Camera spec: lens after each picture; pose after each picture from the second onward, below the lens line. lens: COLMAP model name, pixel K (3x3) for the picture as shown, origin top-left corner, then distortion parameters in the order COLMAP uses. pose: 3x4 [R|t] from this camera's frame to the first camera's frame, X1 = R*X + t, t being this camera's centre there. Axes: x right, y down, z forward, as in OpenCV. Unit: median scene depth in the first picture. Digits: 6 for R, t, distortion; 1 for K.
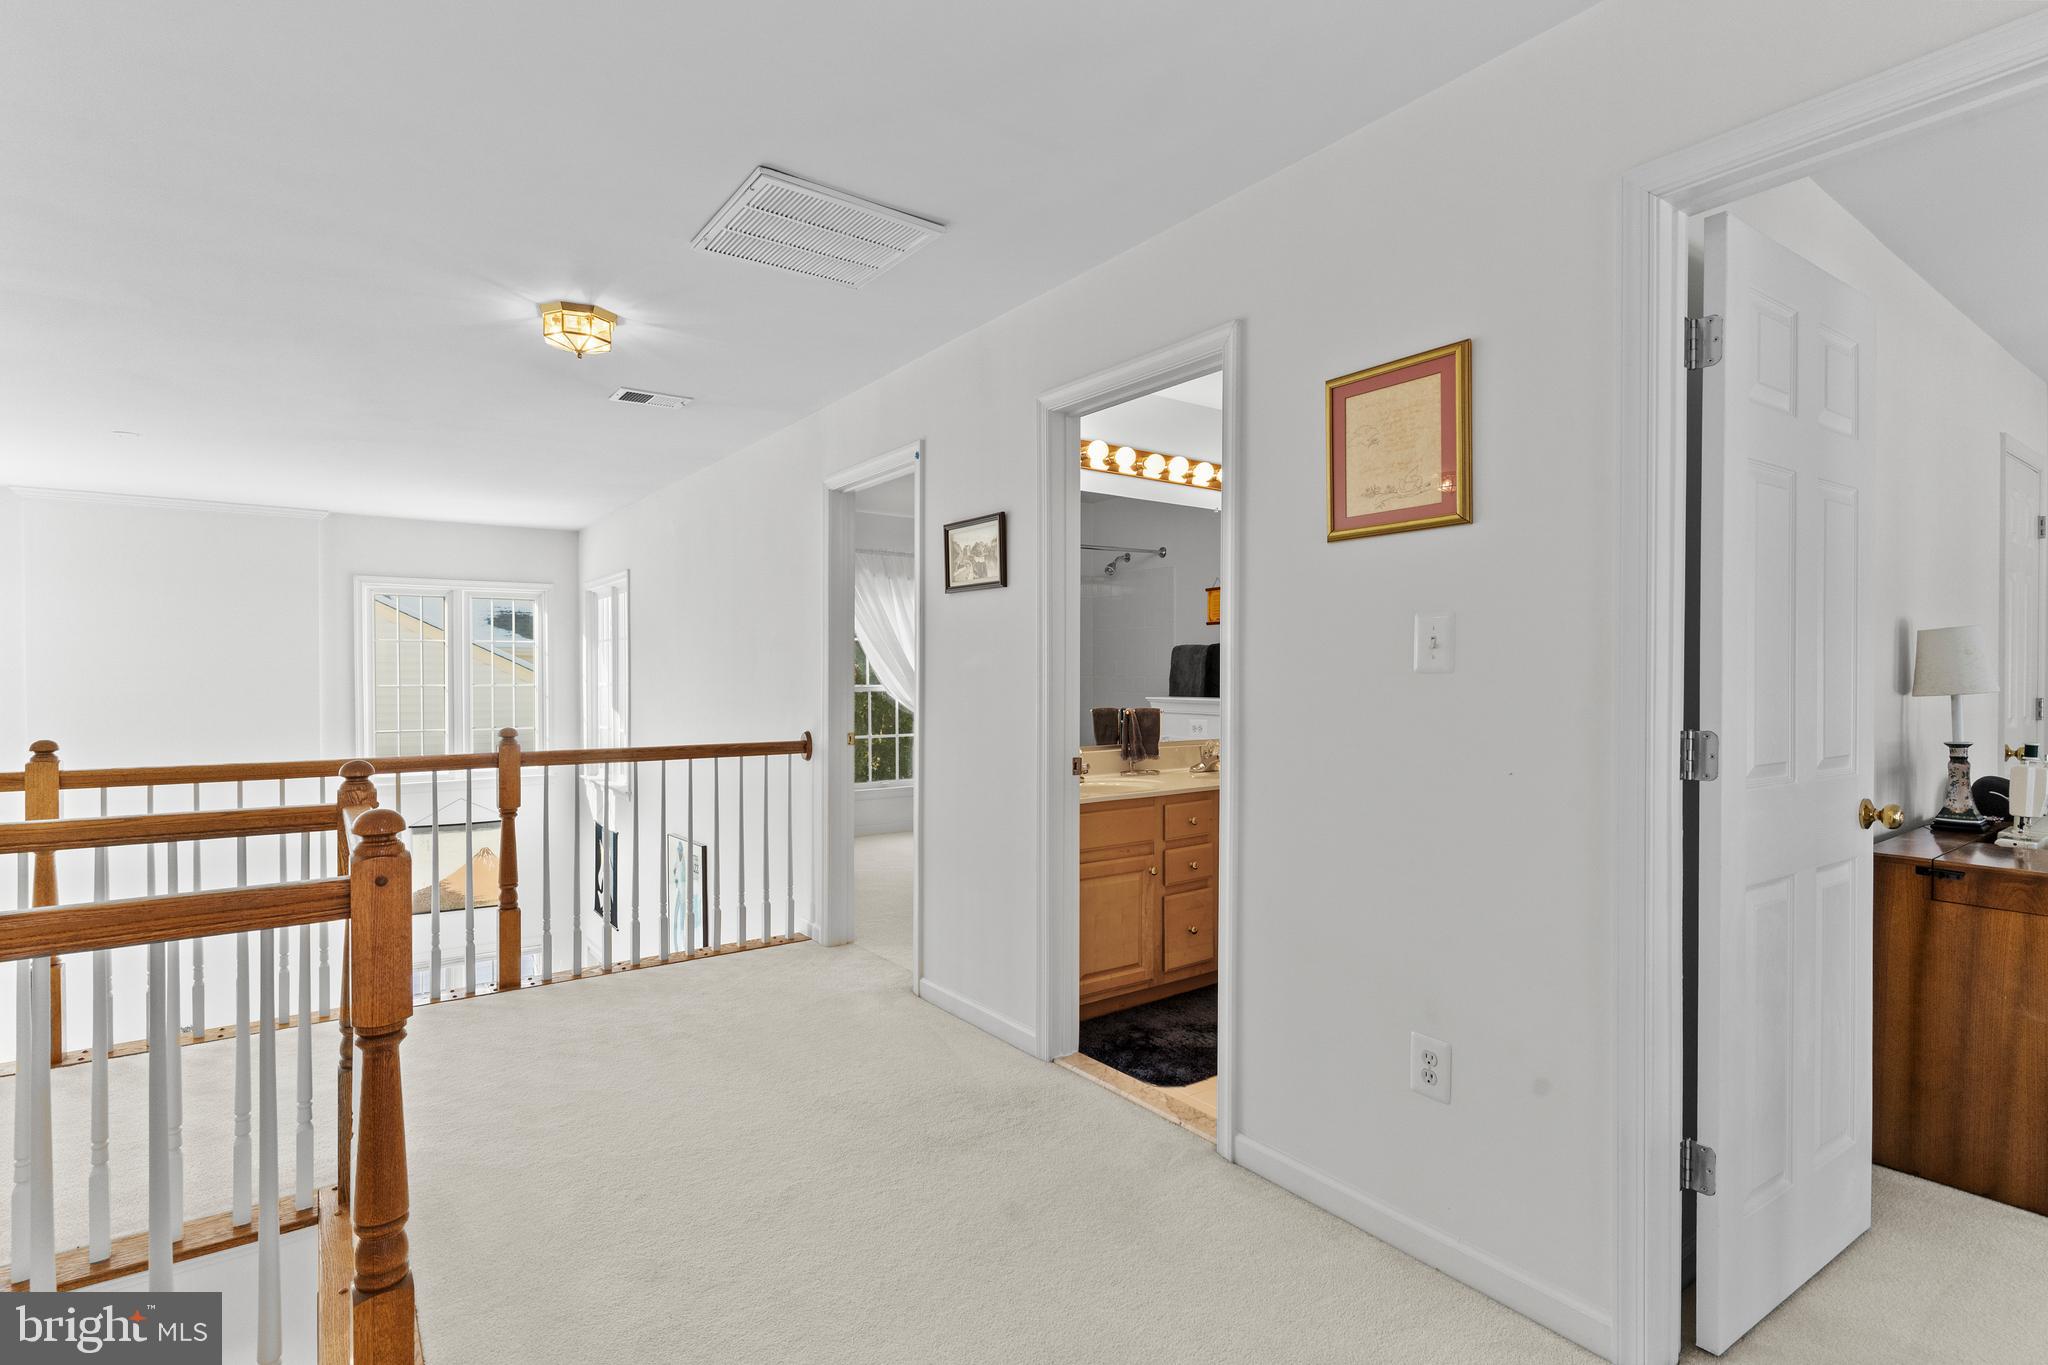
lens RADIAL K [[987.7, 0, 1020.7], [0, 987.7, 694.0], [0, 0, 1]] dist [0.001293, -0.000844]
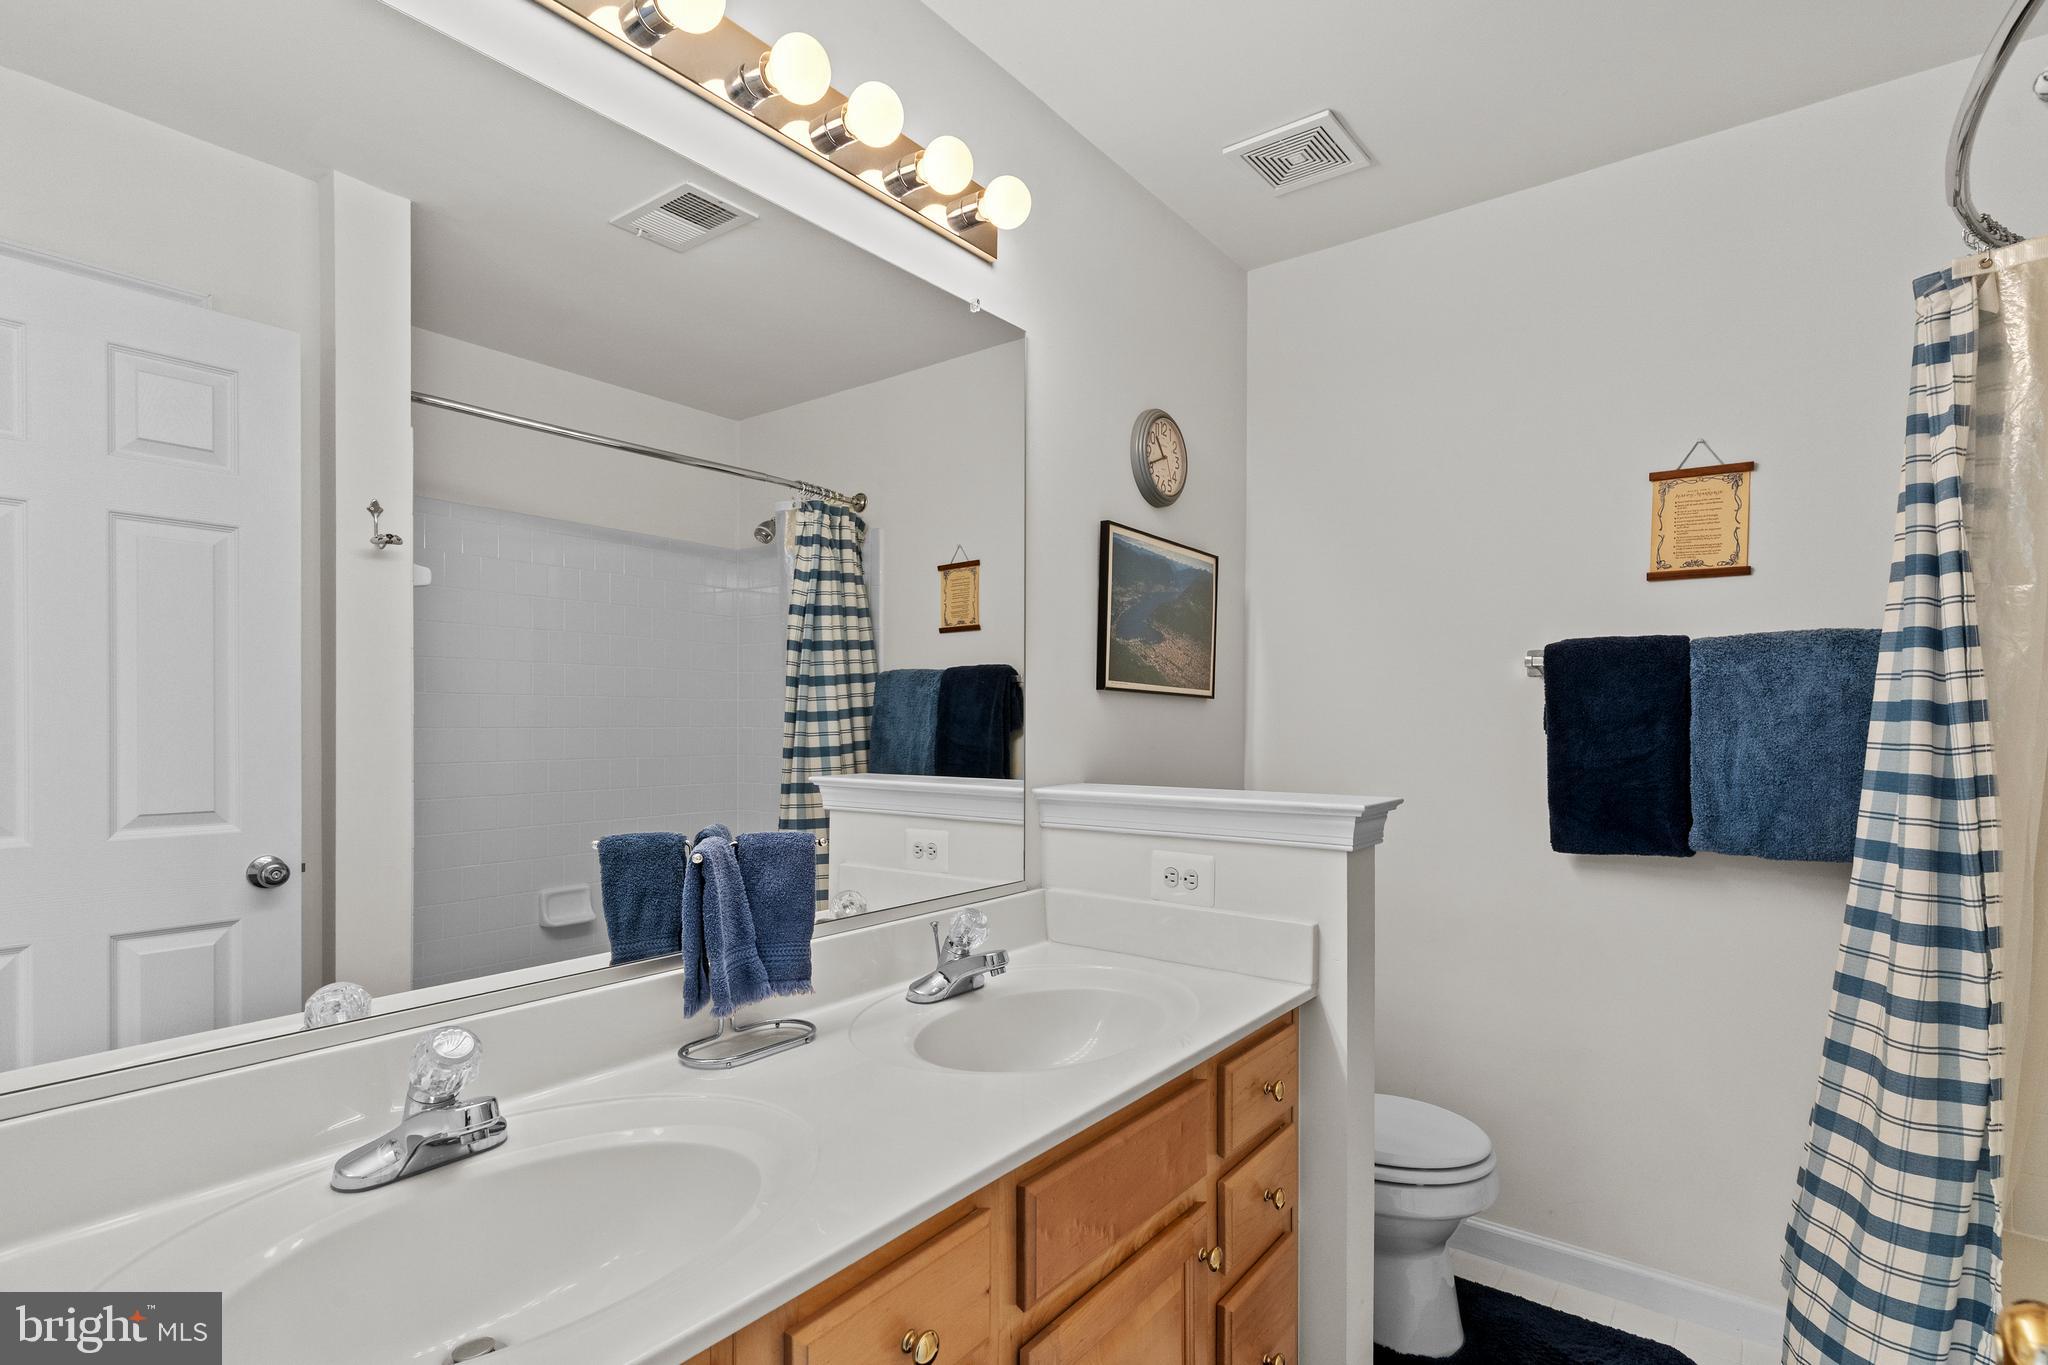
lens RADIAL K [[987.7, 0, 1020.7], [0, 987.7, 694.0], [0, 0, 1]] dist [0.001293, -0.000844]
pose [[0.960589, 0.008049, 0.277857, 0.114004], [0.005254, 0.998876, -0.047100, -0.015061], [-0.277924, 0.046703, 0.959467, 0.662063]]
